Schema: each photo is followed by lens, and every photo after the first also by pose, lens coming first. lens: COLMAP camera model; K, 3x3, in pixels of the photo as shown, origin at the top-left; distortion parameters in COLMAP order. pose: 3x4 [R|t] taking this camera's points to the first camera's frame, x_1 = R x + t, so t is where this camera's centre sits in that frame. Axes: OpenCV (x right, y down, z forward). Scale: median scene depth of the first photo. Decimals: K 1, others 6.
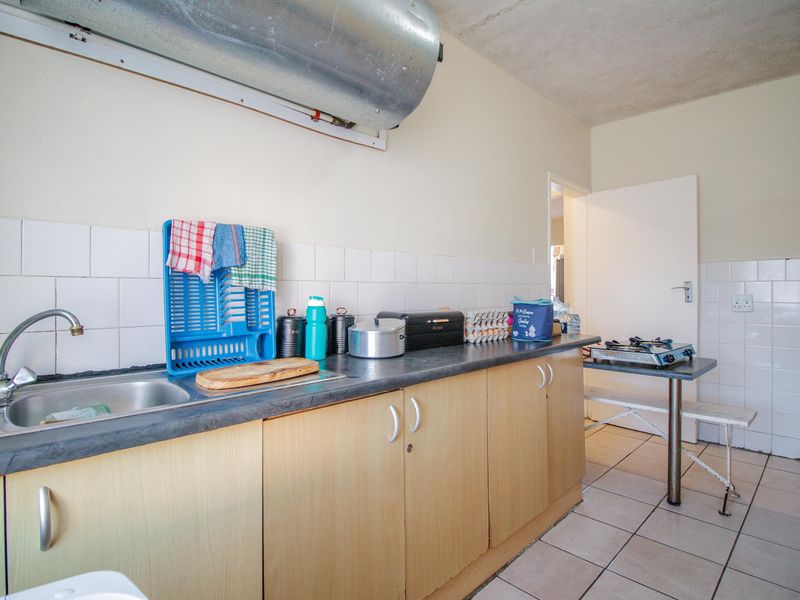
lens RADIAL K [[415.5, 0, 399.7], [0, 415.5, 291.5], [0, 0, 1]] dist [-0.000009, -0.012911]
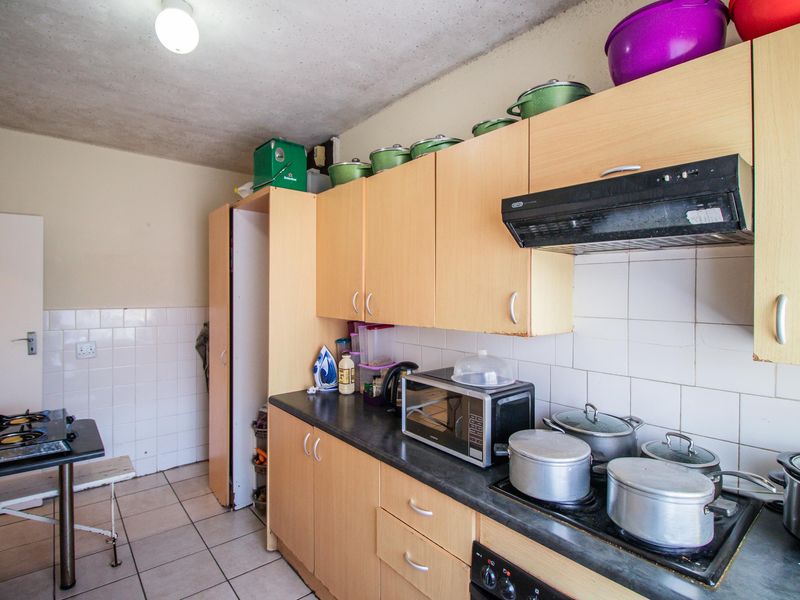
lens RADIAL K [[415.5, 0, 399.7], [0, 415.5, 291.5], [0, 0, 1]] dist [-0.000009, -0.012911]
pose [[0.065762, 0.006709, 0.997813, -0.224990], [-0.004385, 0.999970, -0.006434, -0.160853], [-0.997826, -0.003952, 0.065789, 0.195039]]
